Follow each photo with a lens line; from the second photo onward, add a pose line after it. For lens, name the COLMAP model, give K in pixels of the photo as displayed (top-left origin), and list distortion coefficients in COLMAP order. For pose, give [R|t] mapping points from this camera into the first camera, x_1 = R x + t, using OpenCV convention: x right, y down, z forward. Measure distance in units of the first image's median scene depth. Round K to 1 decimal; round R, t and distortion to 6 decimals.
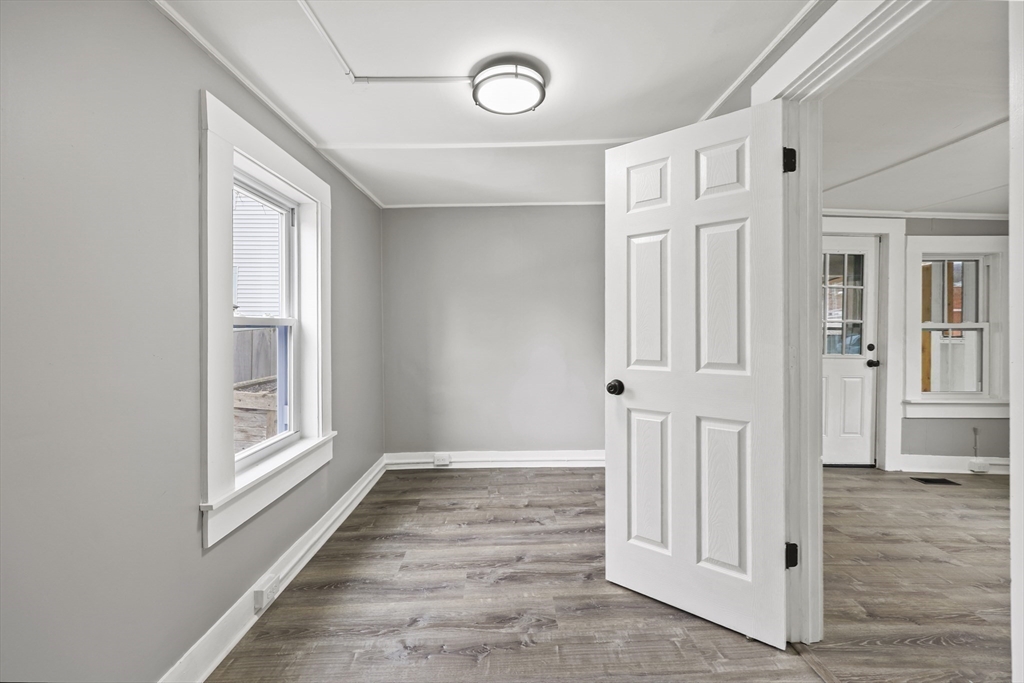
lens RADIAL K [[417.0, 0, 506.8], [0, 417.0, 327.5], [0, 0, 1]] dist [0.002132, 0.000077]
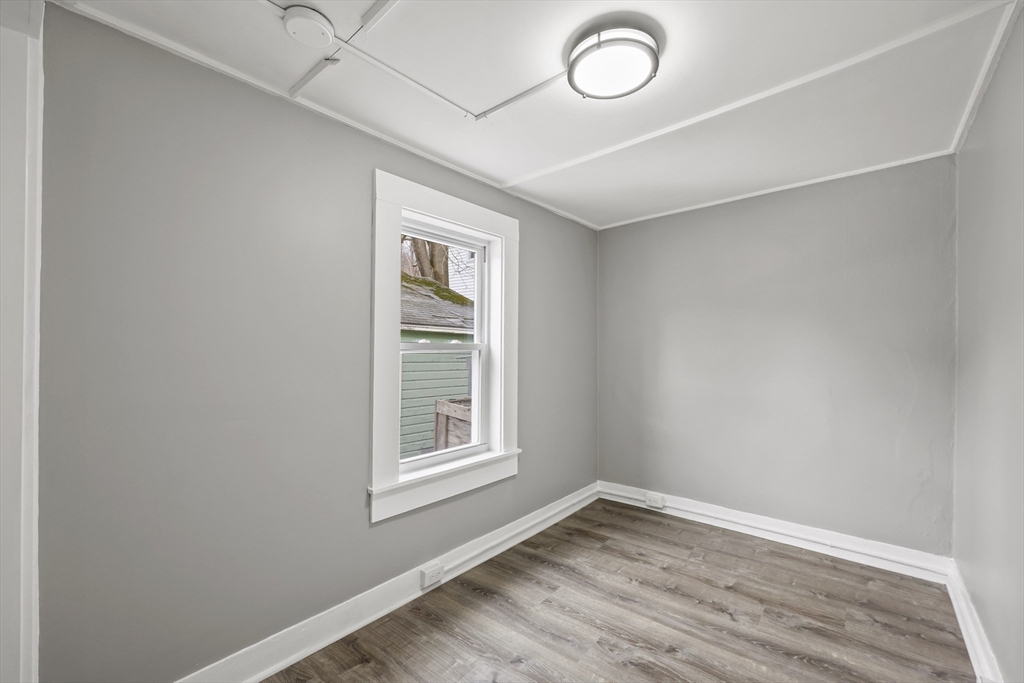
lens RADIAL K [[417.0, 0, 515.1], [0, 417.0, 346.1], [0, 0, 1]] dist [0.002132, 0.000077]
pose [[0.763188, 0.002467, -0.646172, 0.284029], [-0.007626, 0.999957, -0.005190, -0.009113], [0.646132, 0.008888, 0.763174, 0.187895]]
